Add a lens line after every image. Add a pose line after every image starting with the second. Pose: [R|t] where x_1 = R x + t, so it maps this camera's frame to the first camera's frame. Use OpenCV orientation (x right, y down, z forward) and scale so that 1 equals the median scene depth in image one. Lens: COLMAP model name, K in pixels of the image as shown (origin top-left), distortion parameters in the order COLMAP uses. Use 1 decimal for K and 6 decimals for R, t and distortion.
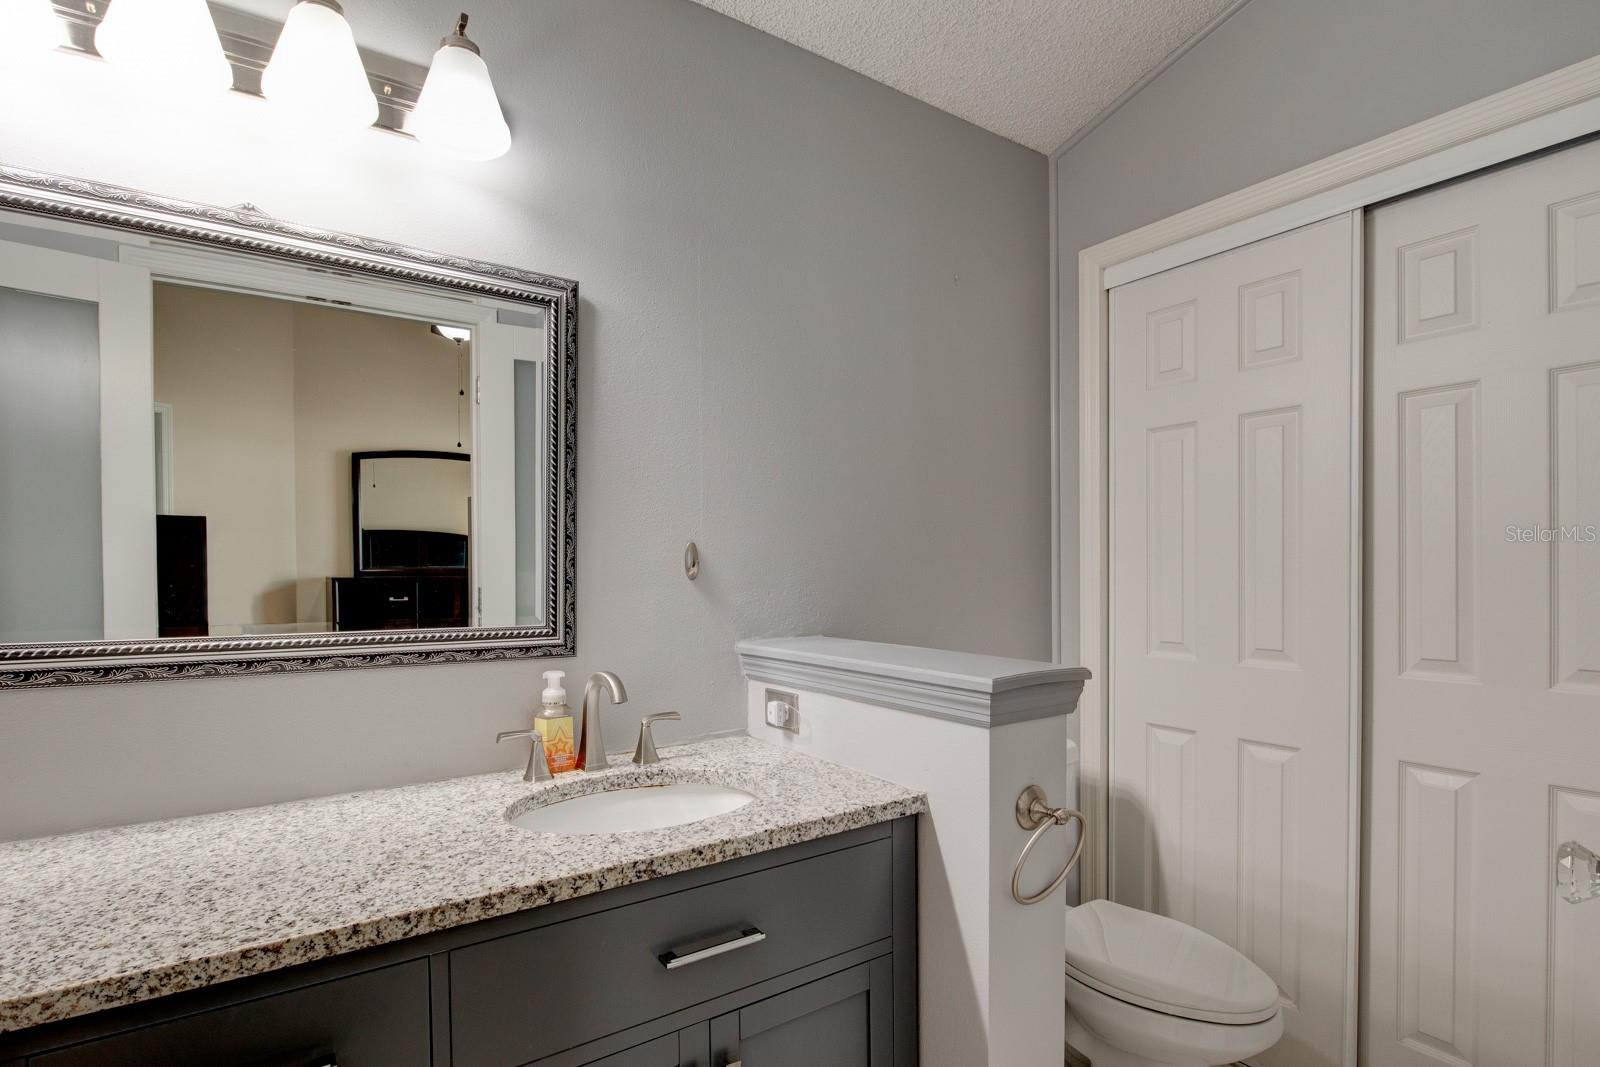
lens RADIAL K [[824.1, 0, 813.1], [0, 824.1, 575.5], [0, 0, 1]] dist [-0.001278, -0.000028]
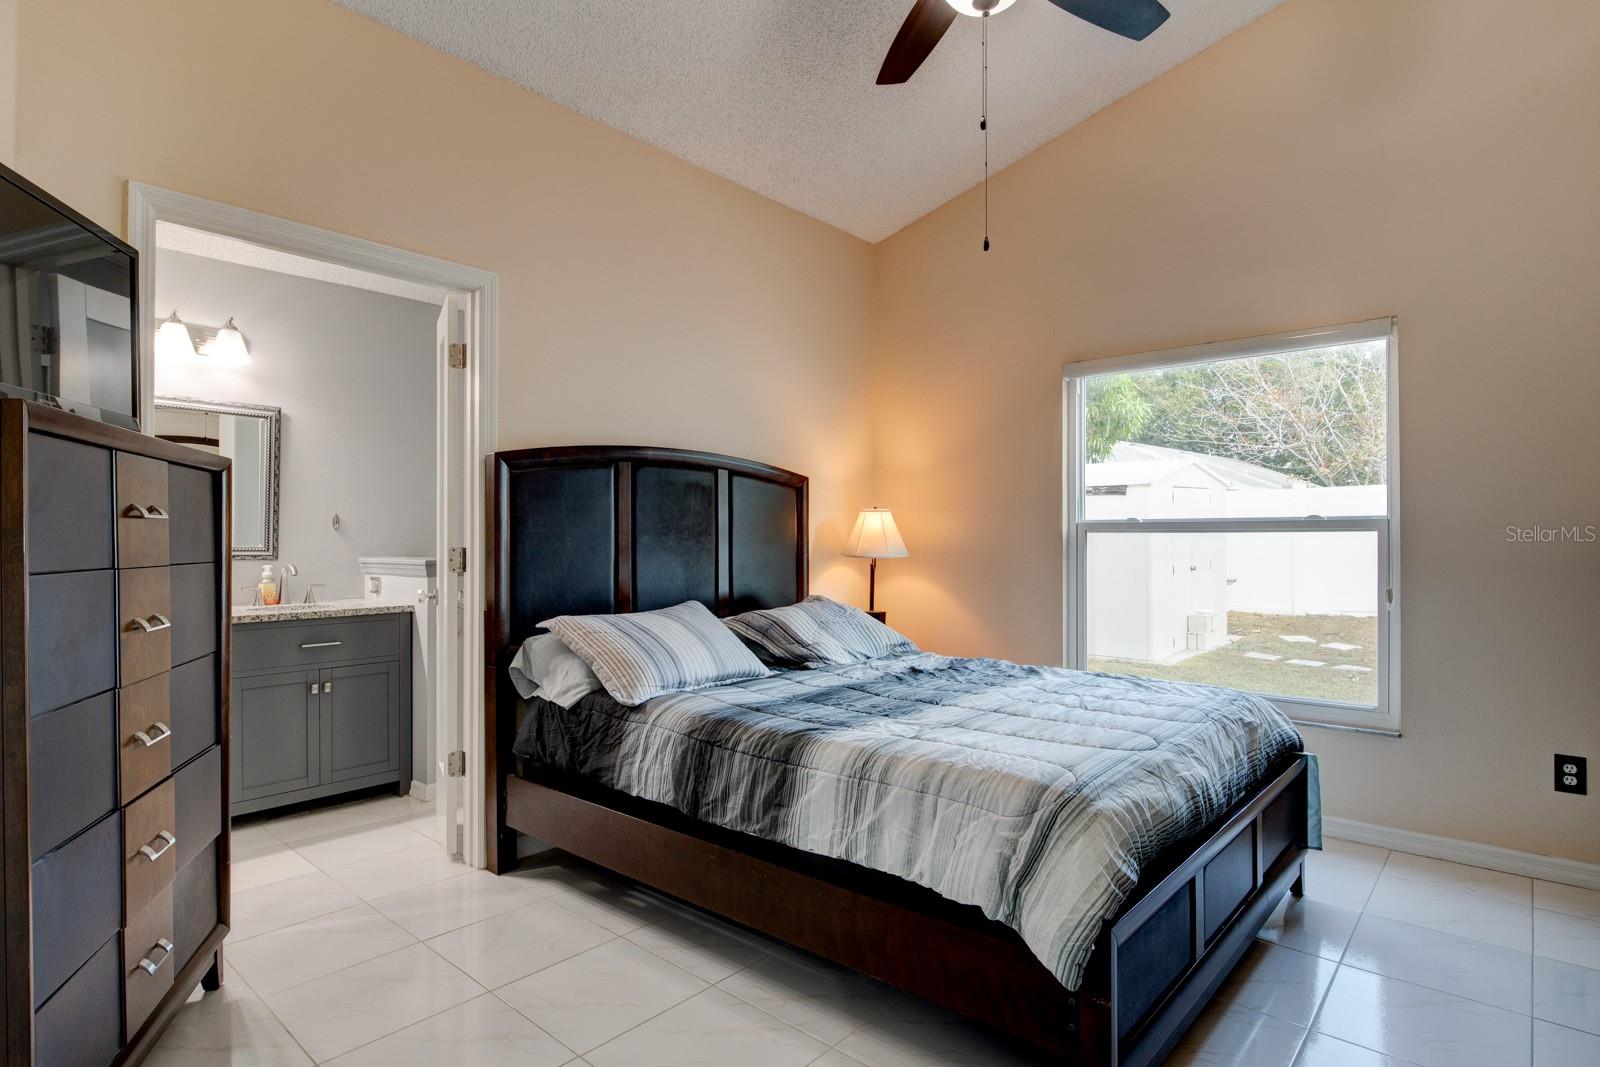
lens RADIAL K [[824.1, 0, 801.9], [0, 824.1, 537.4], [0, 0, 1]] dist [-0.001278, -0.000028]
pose [[0.970863, 0.007357, 0.239523, 0.661685], [-0.003925, 0.999883, -0.014803, 0.062640], [-0.239604, 0.013432, 0.970778, -1.817862]]
